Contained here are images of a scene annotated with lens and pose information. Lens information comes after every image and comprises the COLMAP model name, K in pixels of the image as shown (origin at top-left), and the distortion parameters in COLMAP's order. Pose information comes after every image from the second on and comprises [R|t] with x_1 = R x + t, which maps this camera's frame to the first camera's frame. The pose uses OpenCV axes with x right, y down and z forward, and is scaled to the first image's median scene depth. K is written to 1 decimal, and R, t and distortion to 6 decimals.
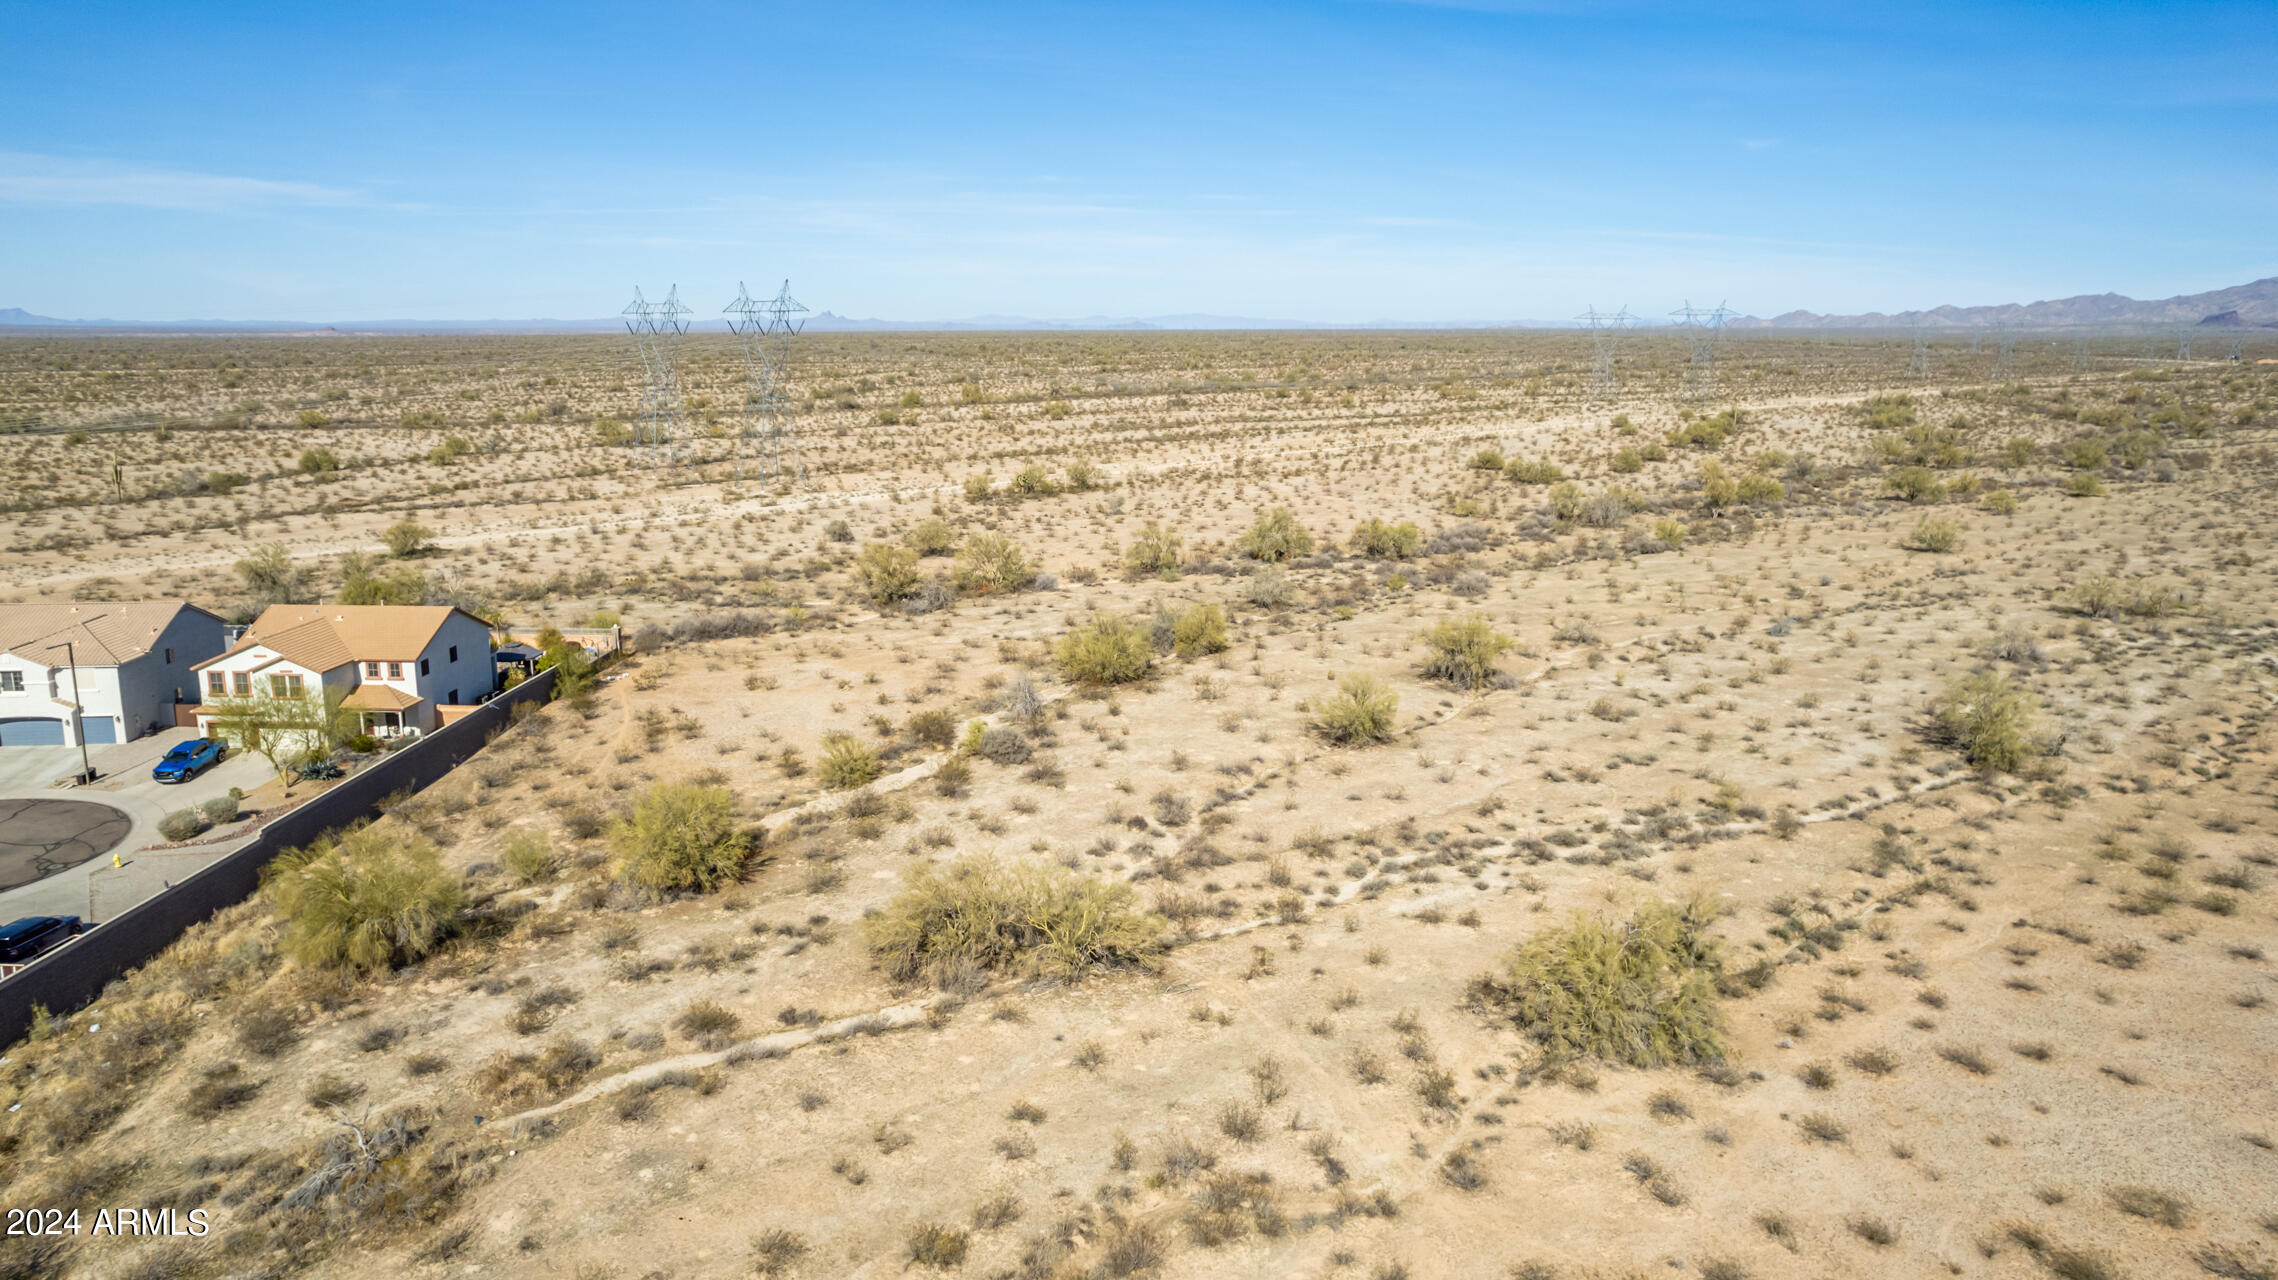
lens RADIAL K [[1491.9, 0, 1139.5], [0, 1491.9, 648.1], [0, 0, 1]] dist [-0.076599, 0.068694]
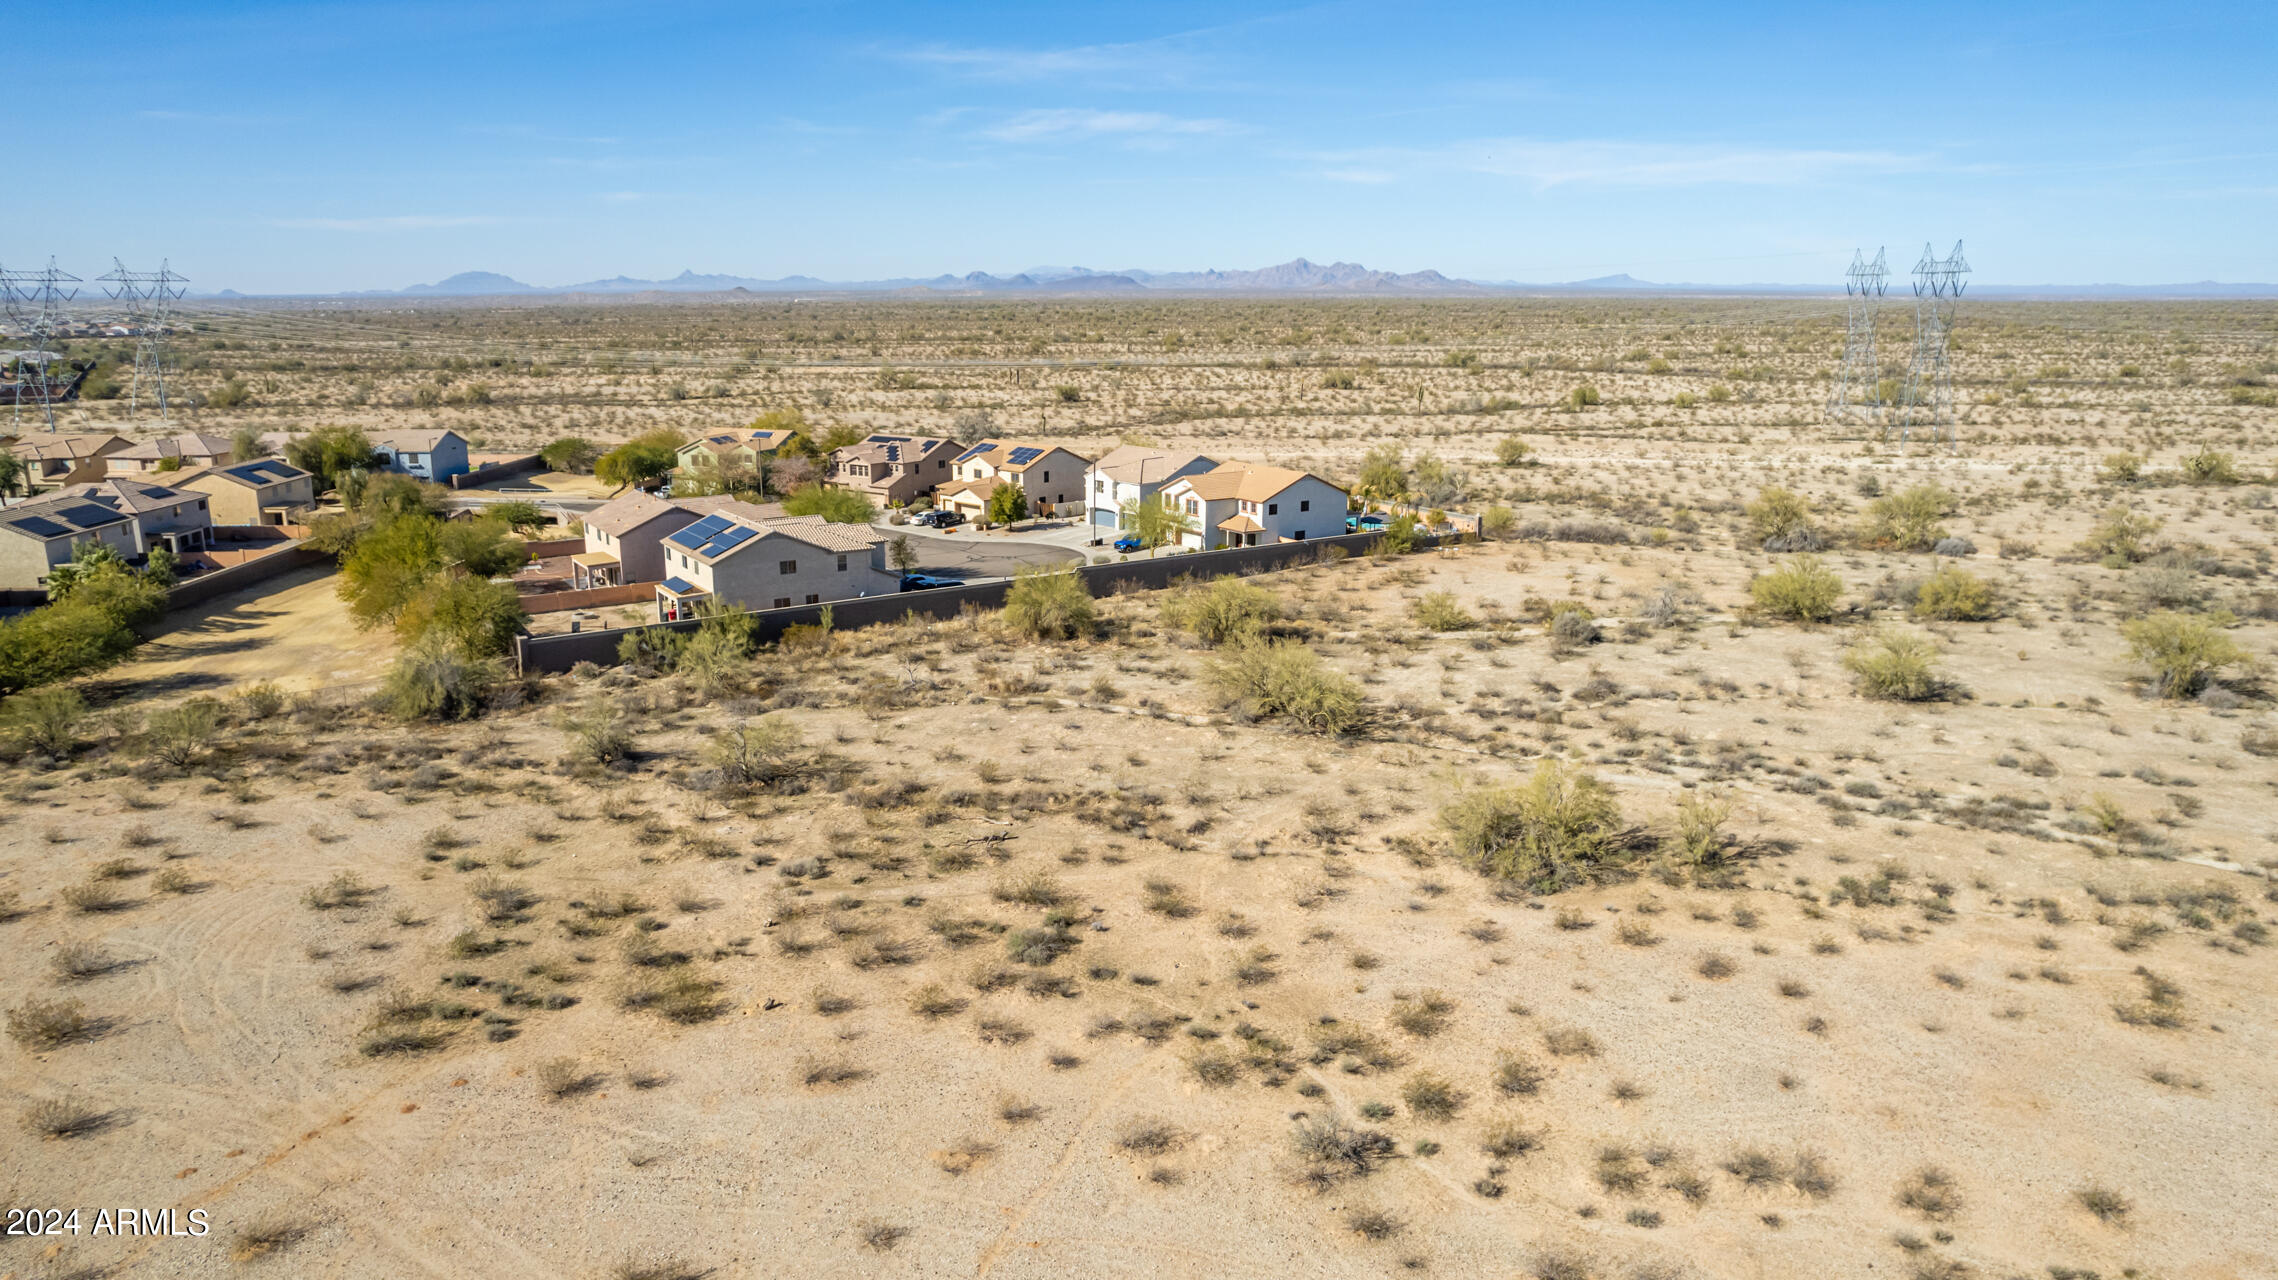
lens RADIAL K [[1448.1, 0, 1138.3], [0, 1448.1, 686.1], [0, 0, 1]] dist [-0.082689, 0.075243]
pose [[0.573943, 0.211780, -0.791037, 0.658559], [-0.168954, 0.975821, 0.138665, 0.008098], [0.801277, 0.054063, 0.595846, 0.029554]]
